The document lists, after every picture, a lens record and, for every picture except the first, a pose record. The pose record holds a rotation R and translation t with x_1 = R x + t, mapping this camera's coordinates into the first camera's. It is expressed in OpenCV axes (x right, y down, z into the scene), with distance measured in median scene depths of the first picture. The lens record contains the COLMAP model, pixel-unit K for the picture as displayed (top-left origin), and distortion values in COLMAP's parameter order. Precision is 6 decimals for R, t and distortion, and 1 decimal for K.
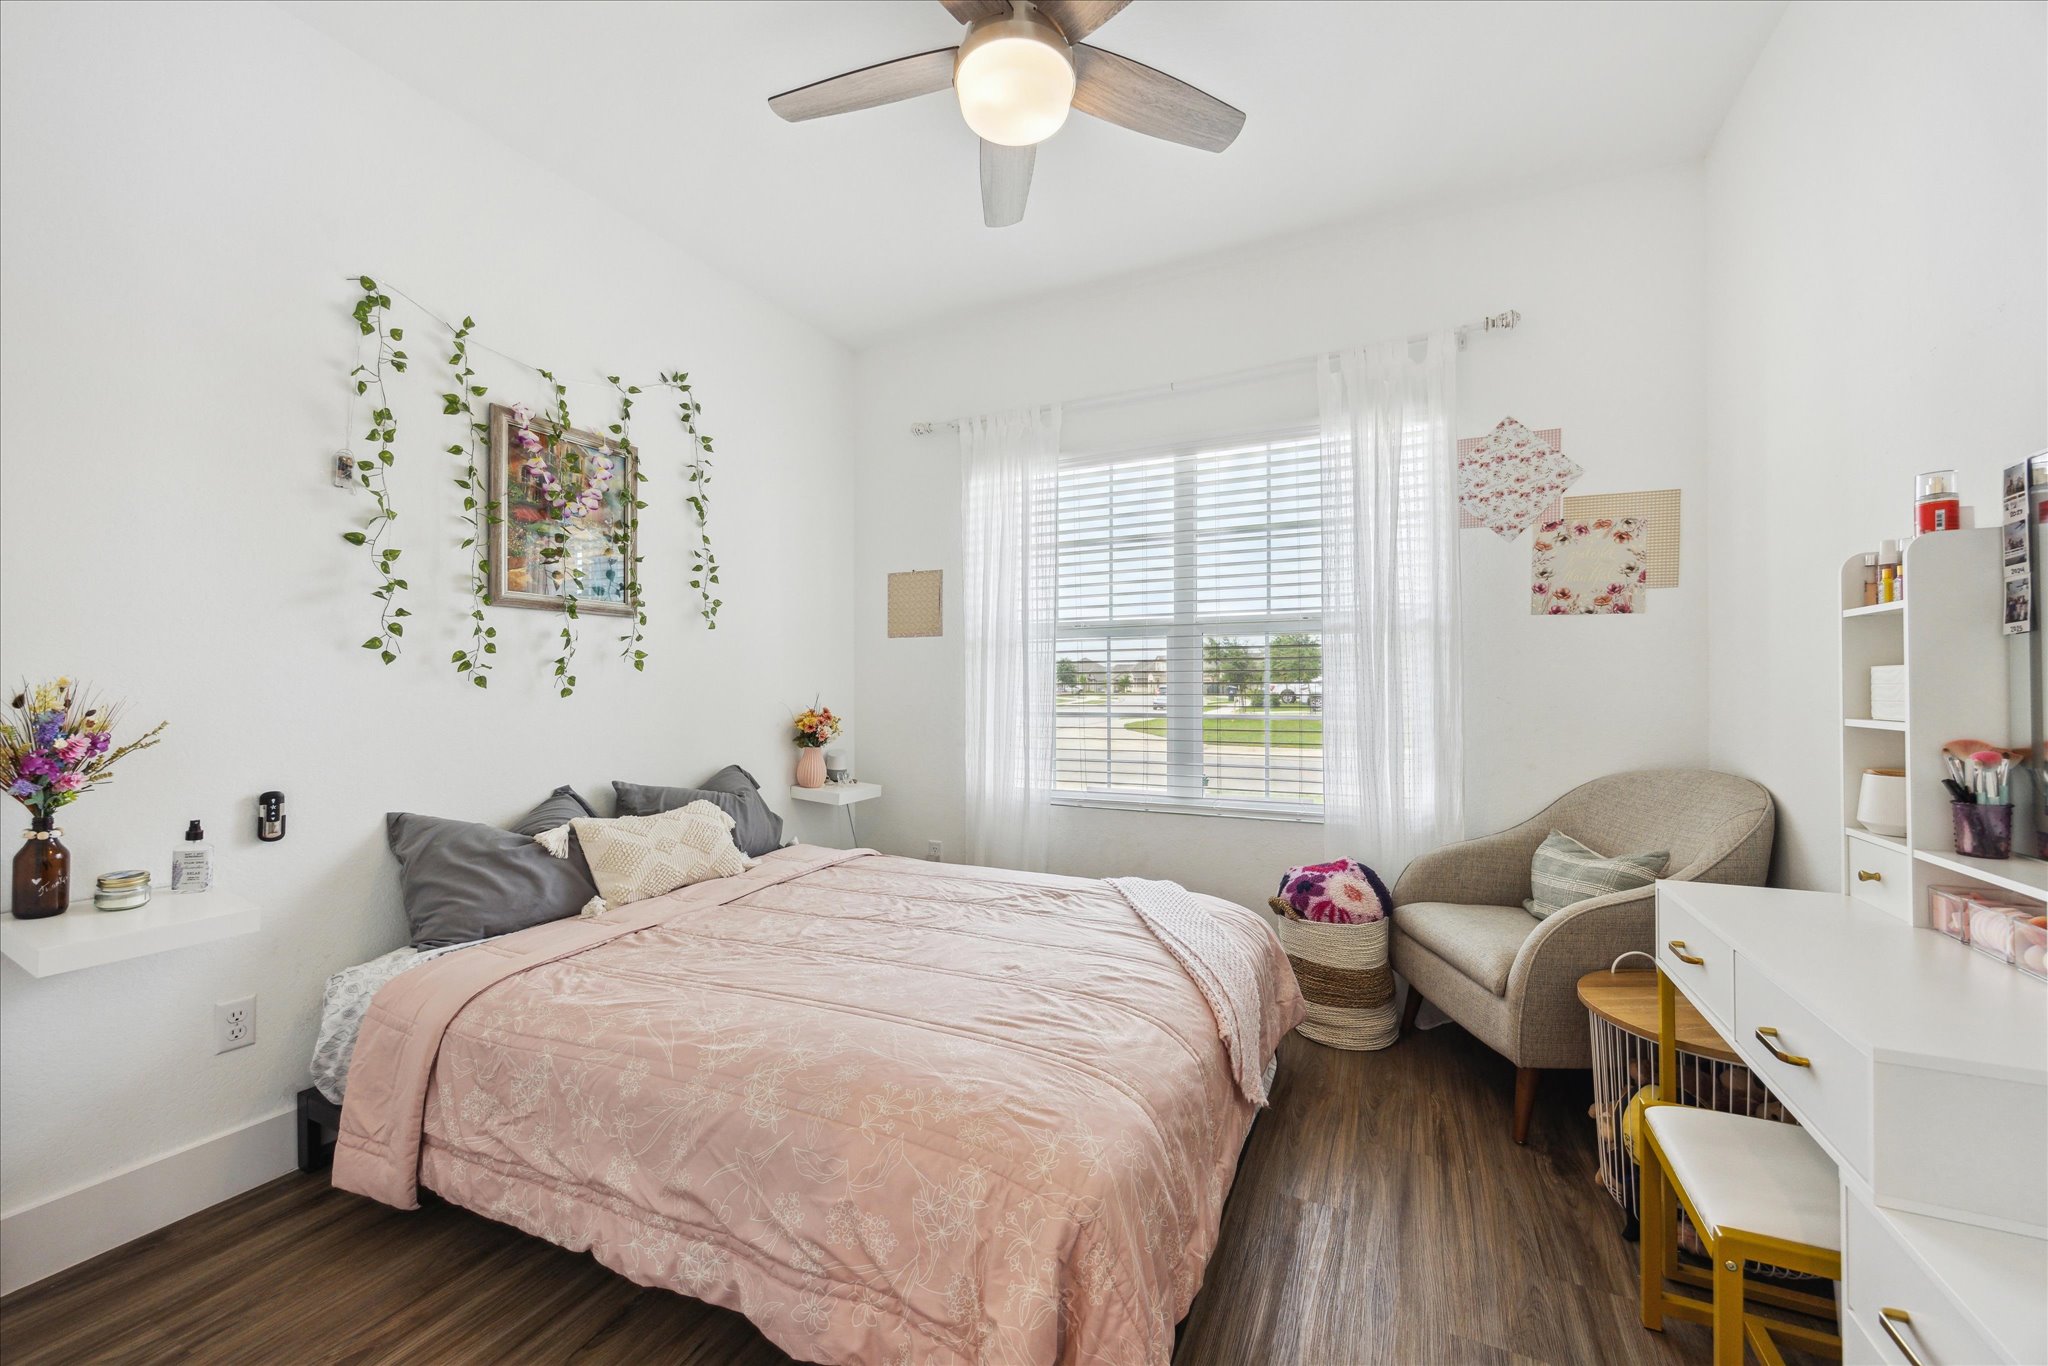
lens RADIAL K [[790.5, 0, 1033.2], [0, 790.5, 682.2], [0, 0, 1]] dist [-0.010334, 0.000171]
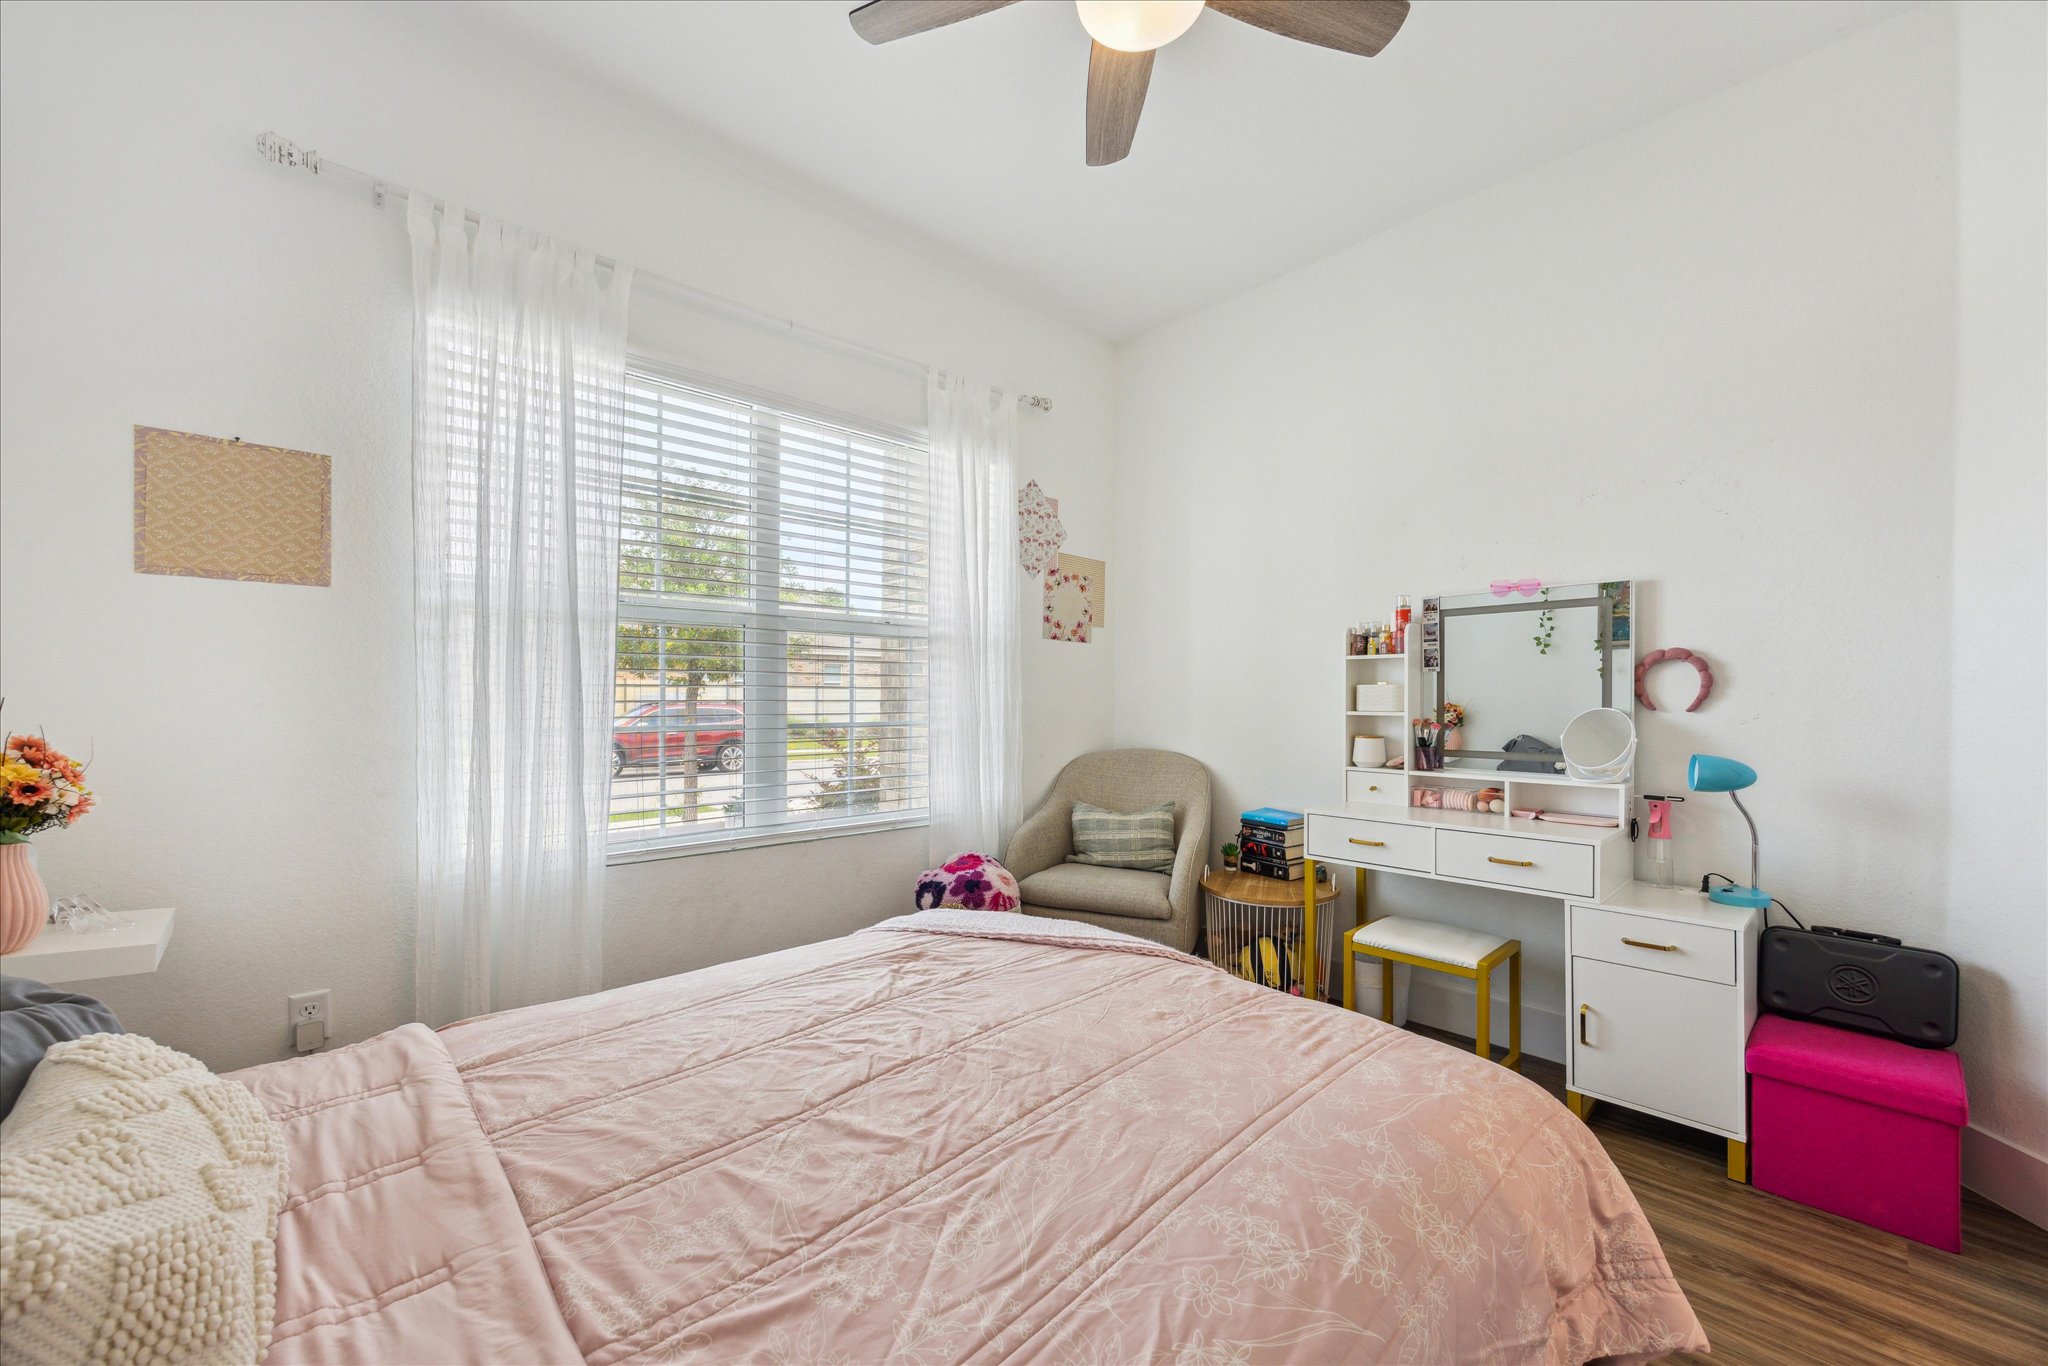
lens RADIAL K [[790.5, 0, 1028.7], [0, 790.5, 696.6], [0, 0, 1]] dist [-0.010334, 0.000171]
pose [[0.363109, 0.004604, 0.931735, -0.614951], [-0.012461, 0.999922, -0.000084, 0.011018], [-0.931663, -0.011580, 0.363138, 0.577740]]
